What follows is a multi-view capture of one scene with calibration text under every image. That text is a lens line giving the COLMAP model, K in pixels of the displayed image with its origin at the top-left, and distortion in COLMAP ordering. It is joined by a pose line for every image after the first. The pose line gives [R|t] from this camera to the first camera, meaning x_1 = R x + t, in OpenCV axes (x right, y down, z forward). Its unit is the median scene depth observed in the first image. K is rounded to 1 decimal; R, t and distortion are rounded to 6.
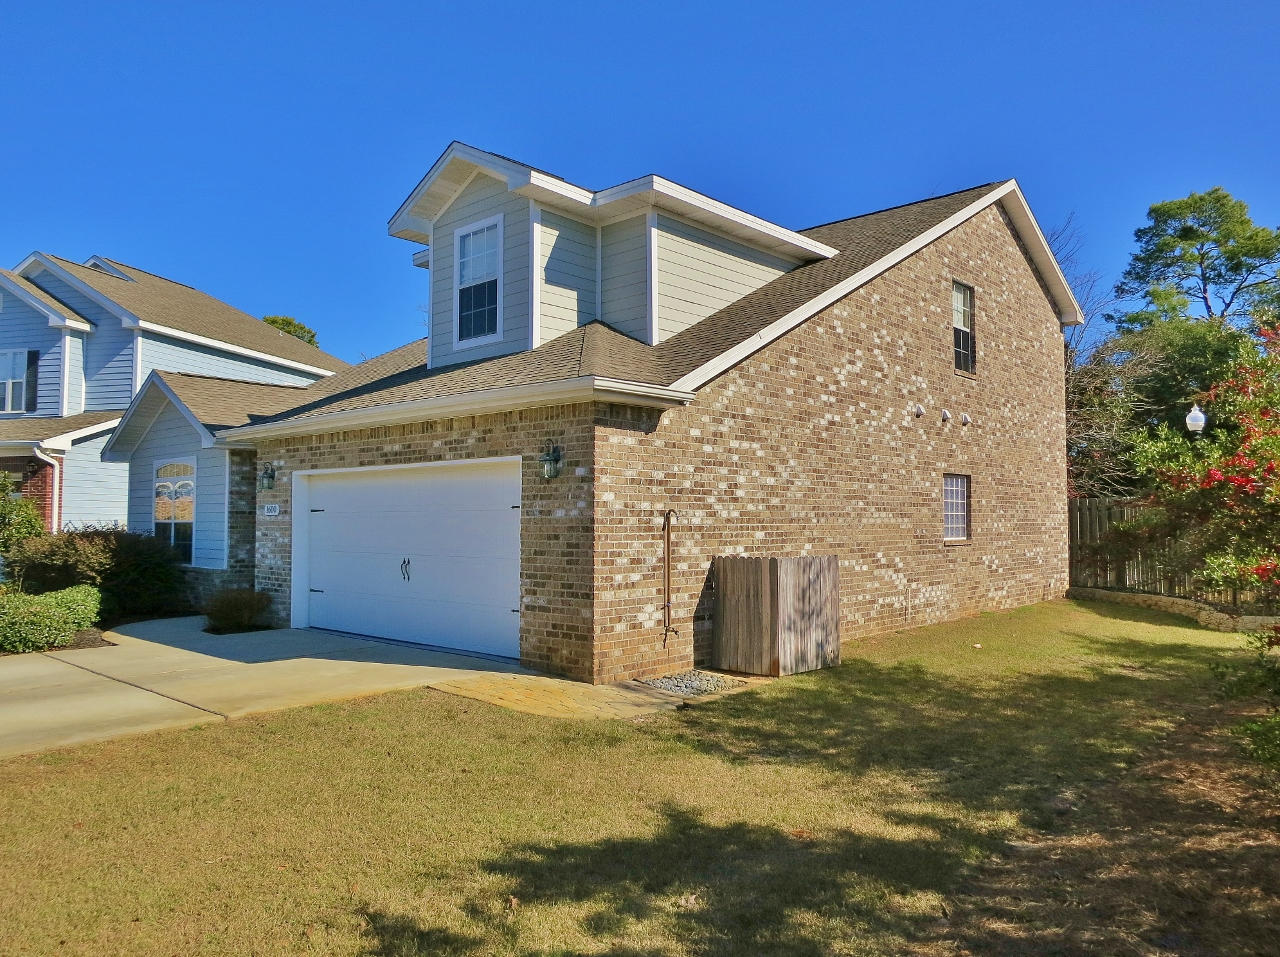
lens RADIAL K [[927.5, 0, 639.6], [0, 927.5, 475.9], [0, 0, 1]] dist [-0.052902, 0.013761]
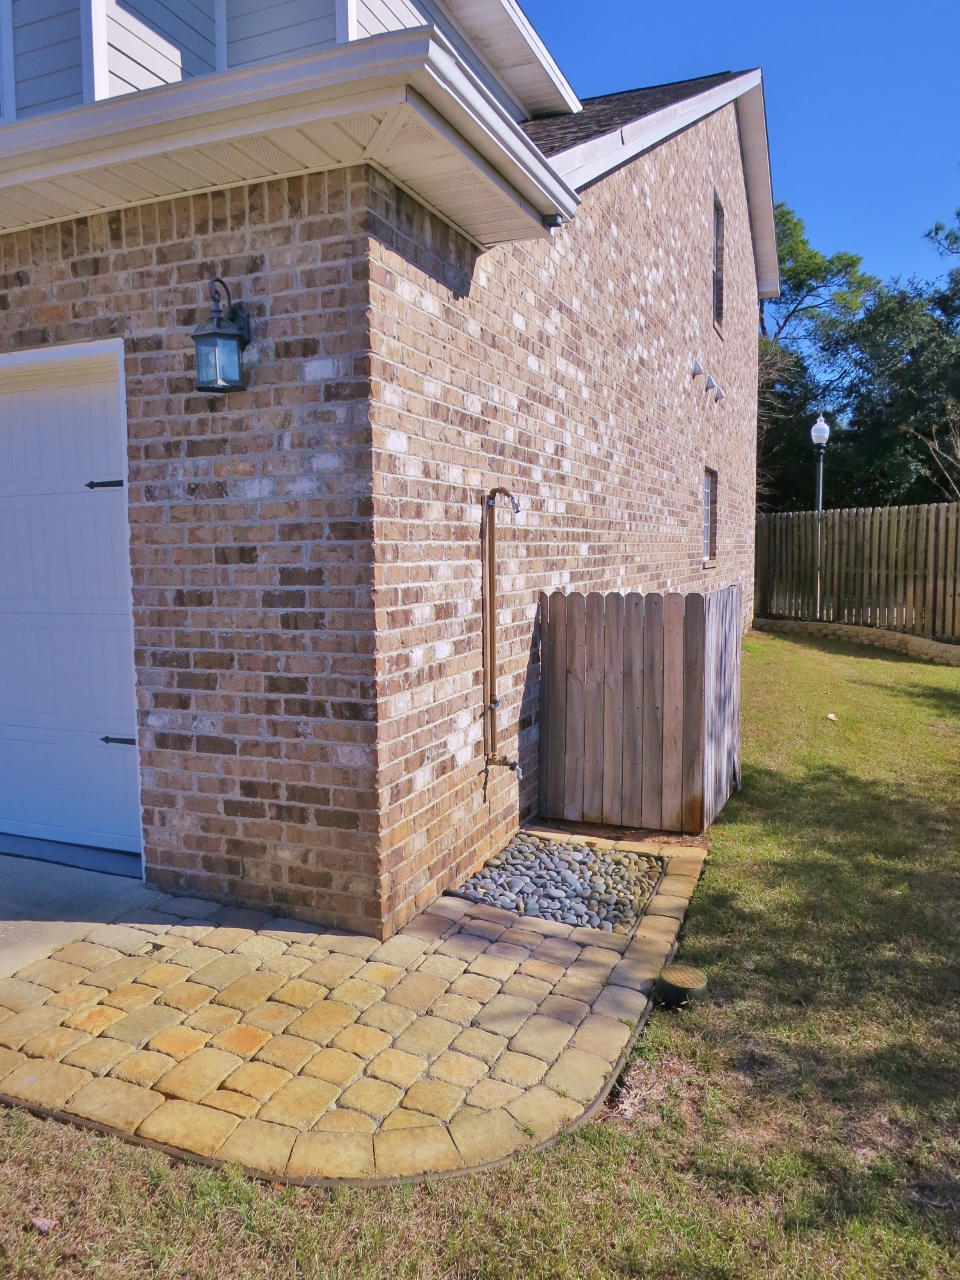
lens RADIAL K [[927.5, 0, 488.2], [0, 927.5, 640.4], [0, 0, 1]] dist [-0.052902, 0.013761]
pose [[0.932600, -0.045461, 0.358036, -0.130468], [-0.006590, 0.989725, 0.142834, 0.045610], [-0.360850, -0.135567, 0.922718, 0.605824]]
